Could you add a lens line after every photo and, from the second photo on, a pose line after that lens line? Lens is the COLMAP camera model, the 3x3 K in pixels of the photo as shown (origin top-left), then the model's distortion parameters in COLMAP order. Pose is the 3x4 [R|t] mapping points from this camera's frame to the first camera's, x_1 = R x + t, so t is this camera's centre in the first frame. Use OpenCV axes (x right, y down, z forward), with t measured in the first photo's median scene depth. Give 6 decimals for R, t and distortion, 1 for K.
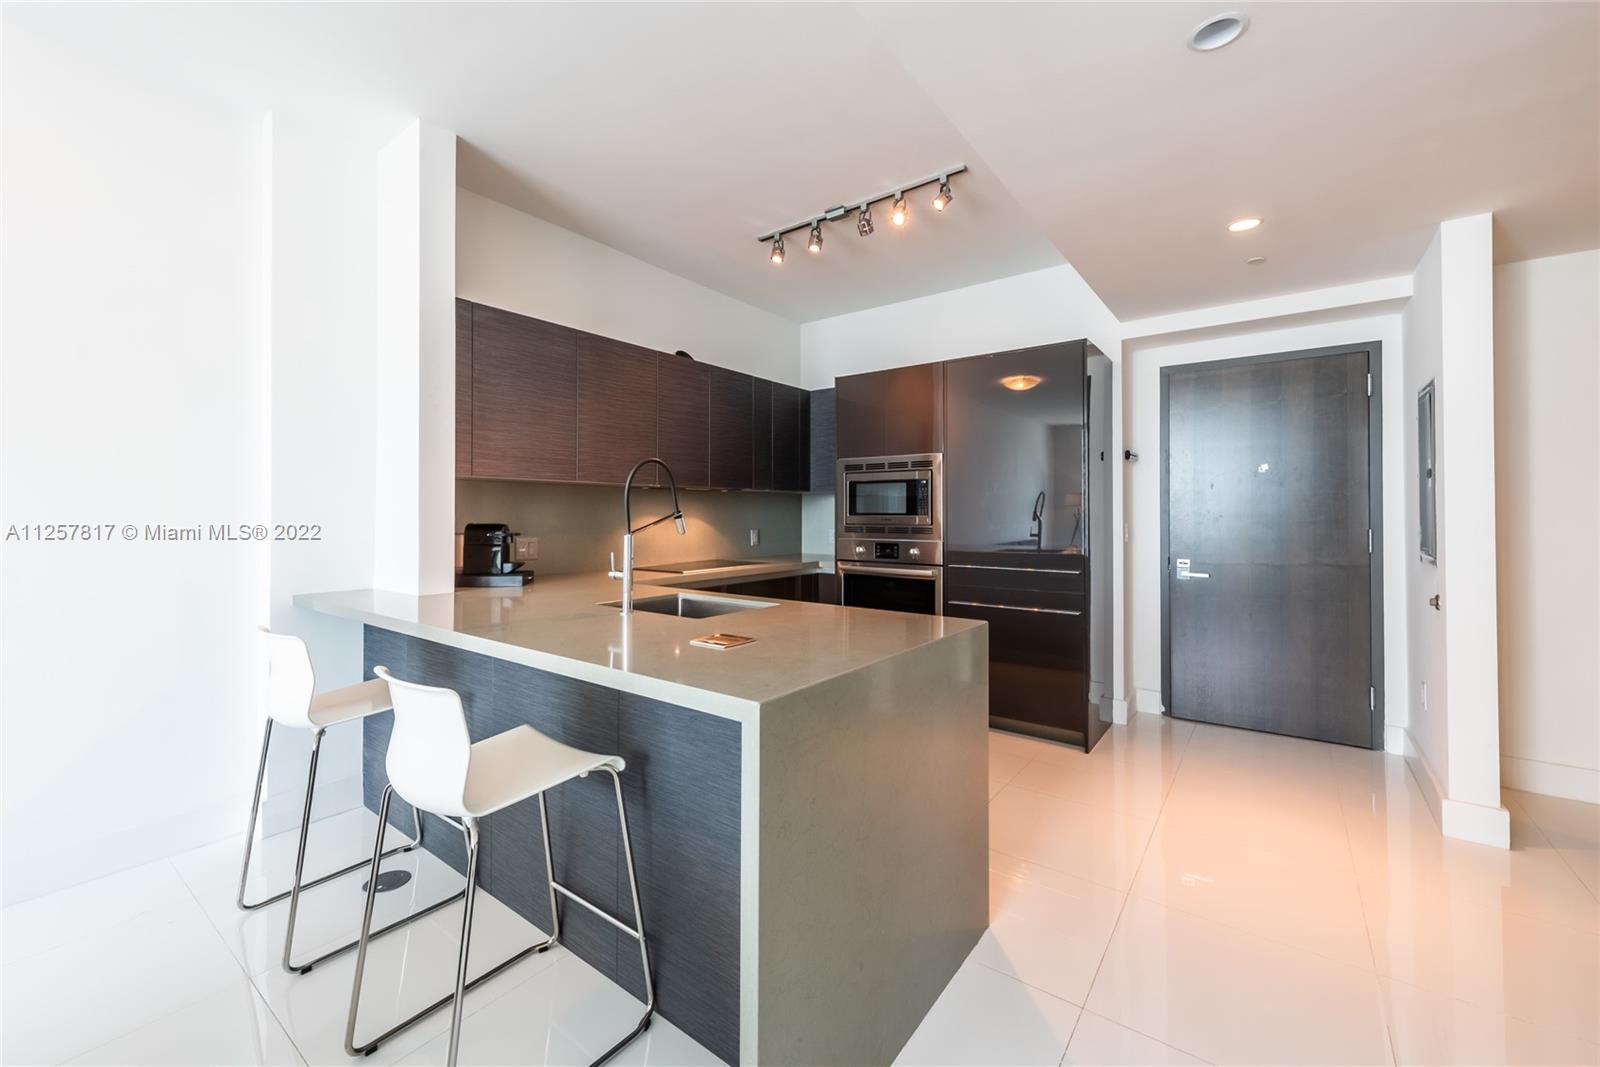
lens RADIAL K [[641.2, 0, 804.9], [0, 641.2, 508.4], [0, 0, 1]] dist [0.000936, -0.000568]
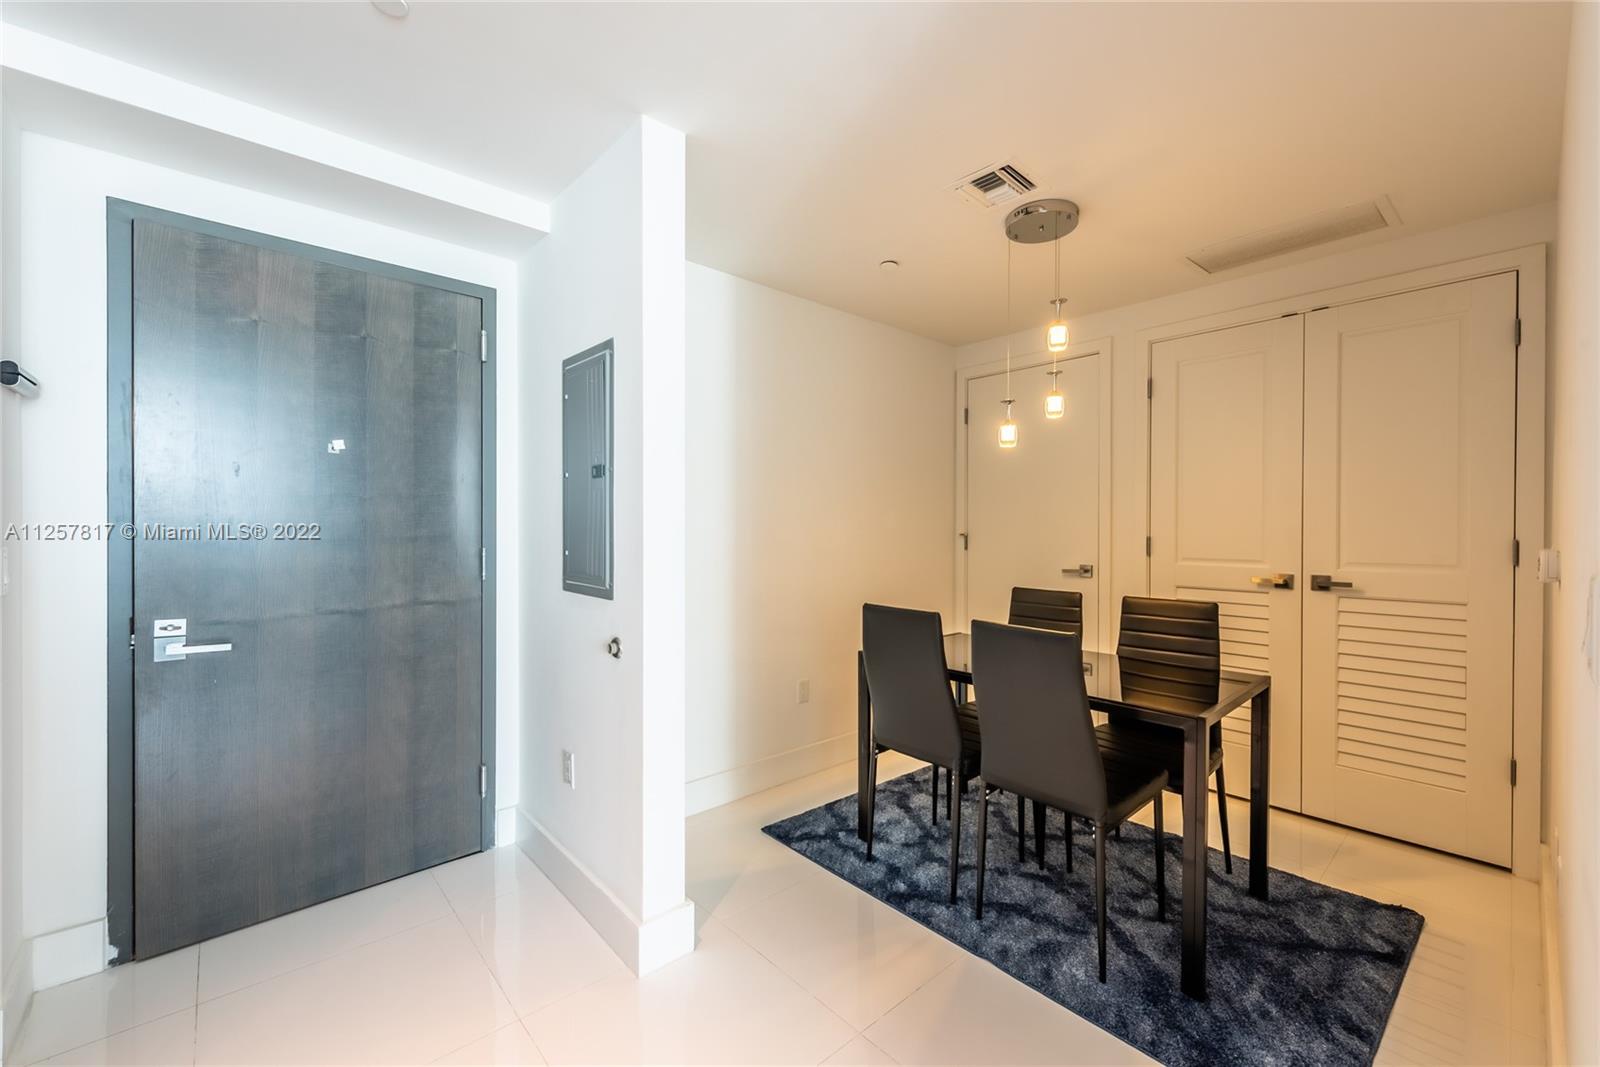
lens RADIAL K [[656.0, 0, 799.3], [0, 656.0, 532.9], [0, 0, 1]] dist [0.004167, 0.000286]
pose [[0.206277, -0.004003, 0.978486, 0.215765], [-0.010296, 0.999927, 0.006261, 0.006927], [-0.978440, -0.011366, 0.206220, 0.460976]]
